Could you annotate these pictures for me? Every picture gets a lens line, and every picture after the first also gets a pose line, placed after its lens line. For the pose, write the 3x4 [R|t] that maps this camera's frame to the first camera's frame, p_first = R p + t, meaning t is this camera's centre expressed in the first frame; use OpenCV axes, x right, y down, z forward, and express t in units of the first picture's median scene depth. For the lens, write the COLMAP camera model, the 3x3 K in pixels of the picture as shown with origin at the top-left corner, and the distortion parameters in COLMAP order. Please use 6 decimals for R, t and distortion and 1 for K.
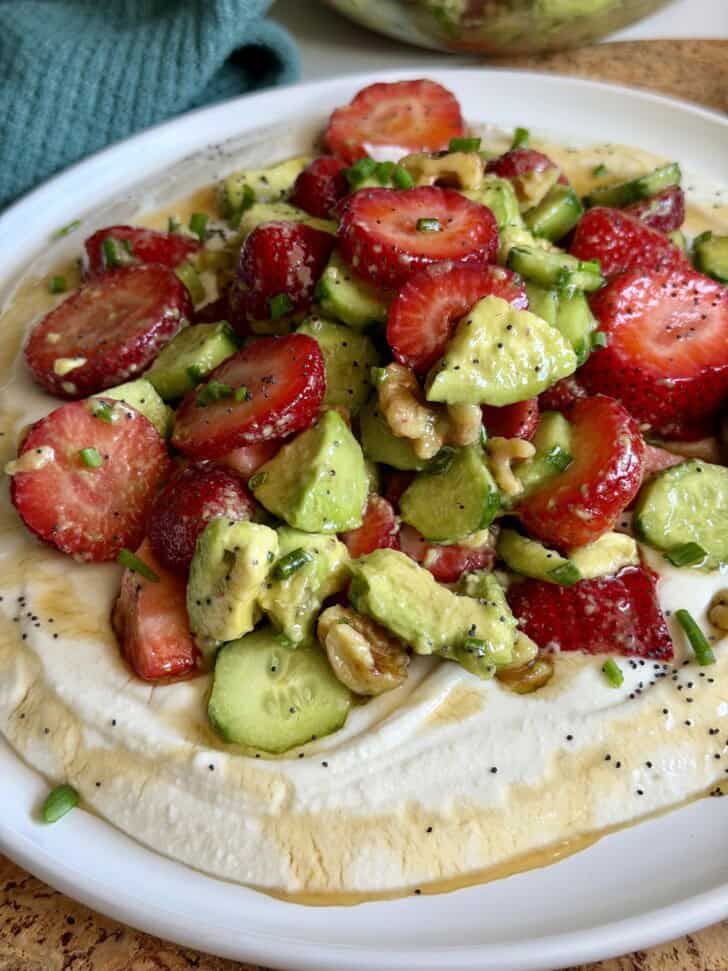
lens RADIAL K [[1453.8, 0, 363.2], [0, 1453.8, 464.5], [0, 0, 1]] dist [0.134065, -0.244097]
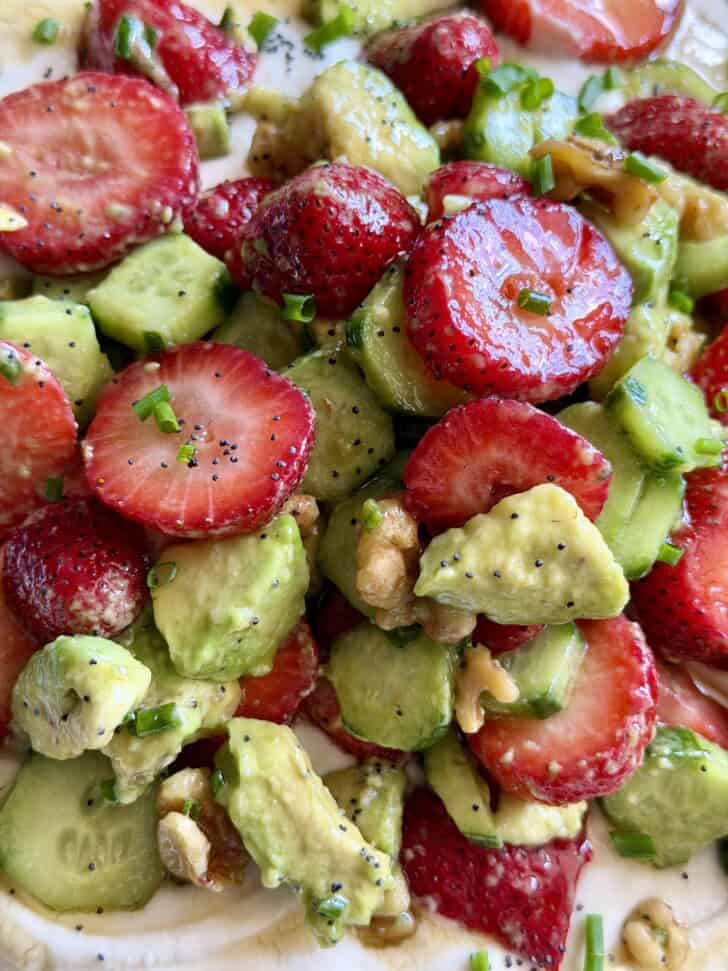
lens RADIAL K [[1453.8, 0, 363.2], [0, 1453.8, 464.5], [0, 0, 1]] dist [0.134065, -0.244097]
pose [[0.913821, 0.391291, 0.108734, -0.083537], [-0.400969, 0.826794, 0.394506, -0.376128], [0.064466, -0.404107, 0.912437, 0.360569]]
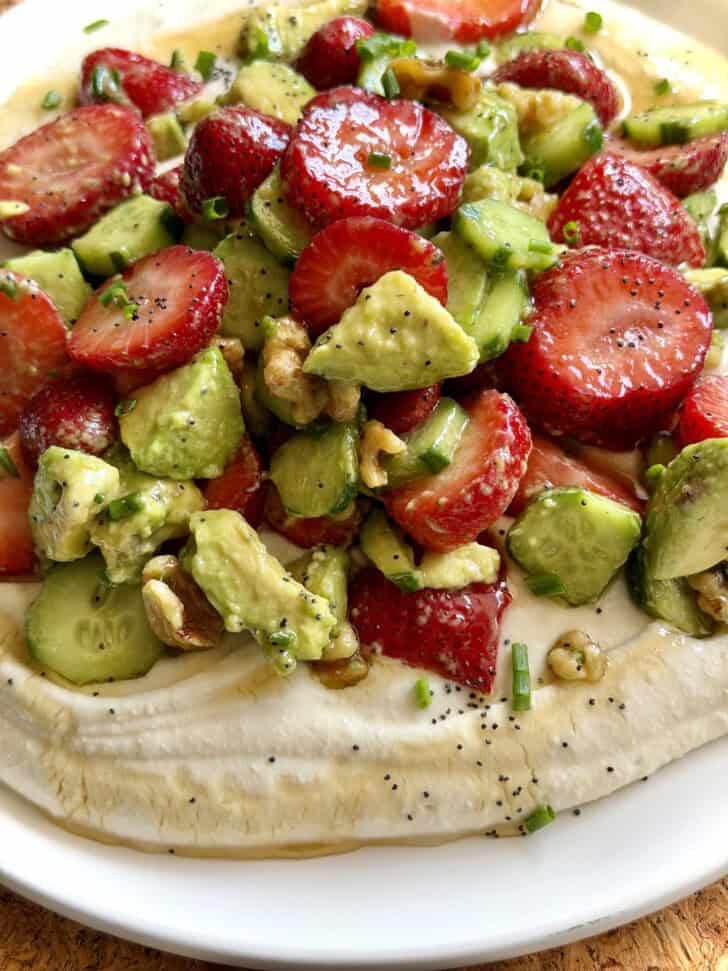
lens RADIAL K [[1453.8, 0, 363.2], [0, 1453.8, 464.5], [0, 0, 1]] dist [0.134065, -0.244097]
pose [[0.960102, 0.241552, -0.140911, 0.228898], [-0.201288, 0.946721, 0.251403, -0.231652], [0.194130, -0.213008, 0.957570, 0.099153]]
